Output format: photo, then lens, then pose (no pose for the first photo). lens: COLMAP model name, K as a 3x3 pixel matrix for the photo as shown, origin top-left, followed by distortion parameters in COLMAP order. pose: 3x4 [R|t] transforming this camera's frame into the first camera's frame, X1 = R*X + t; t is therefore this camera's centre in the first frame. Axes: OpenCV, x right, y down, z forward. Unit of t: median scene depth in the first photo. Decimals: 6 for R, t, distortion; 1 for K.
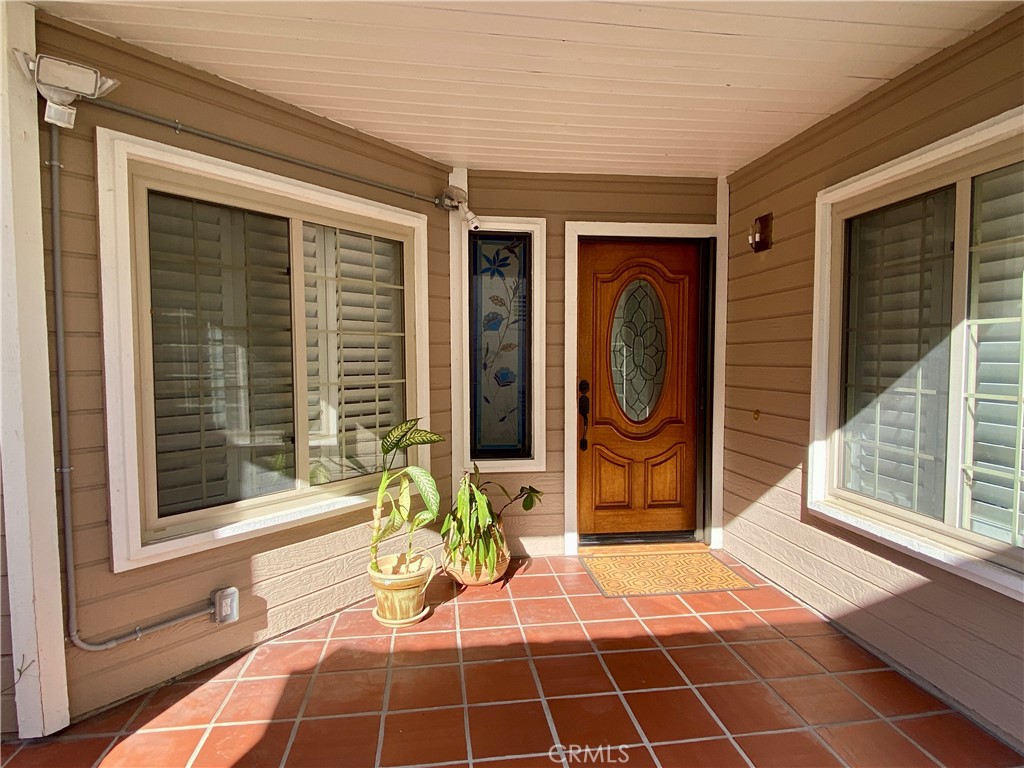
lens RADIAL K [[568.4, 0, 515.5], [0, 568.4, 388.5], [0, 0, 1]] dist [0.061321, -0.065498]
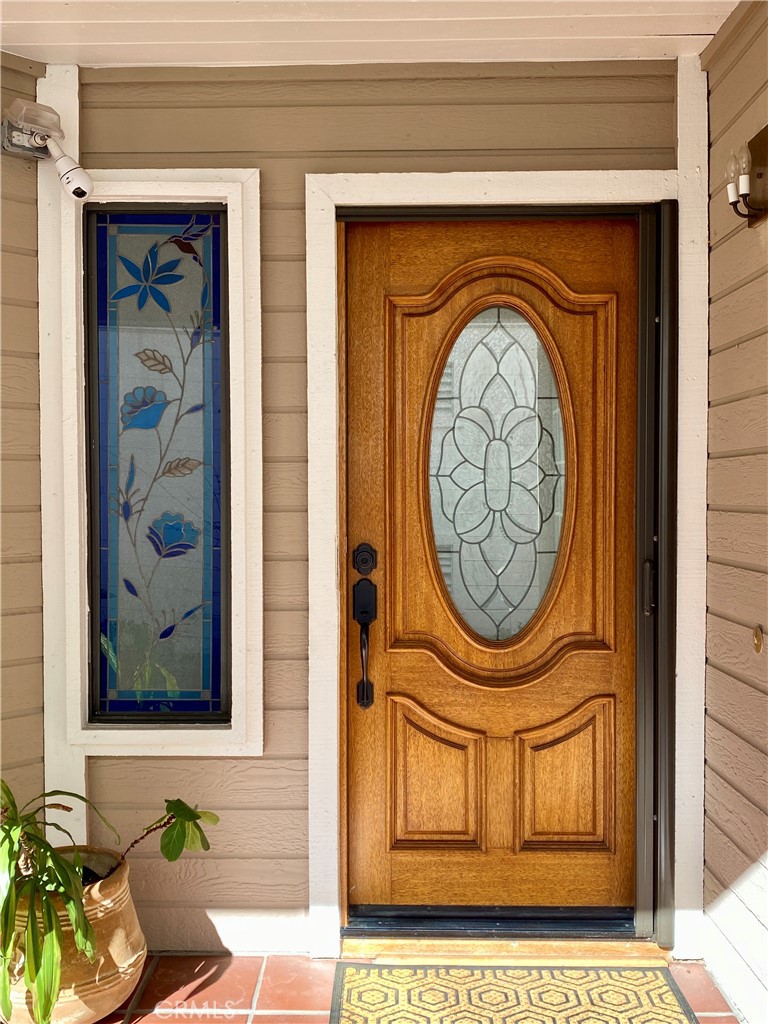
lens RADIAL K [[988.5, 0, 384.0], [0, 988.5, 512.0], [0, 0, 1]] dist [0.107076, -0.274512]
pose [[0.988535, 0.003363, -0.150957, 0.250641], [-0.008261, 0.999459, -0.031826, -0.014523], [0.150768, 0.032708, 0.988028, 0.265160]]
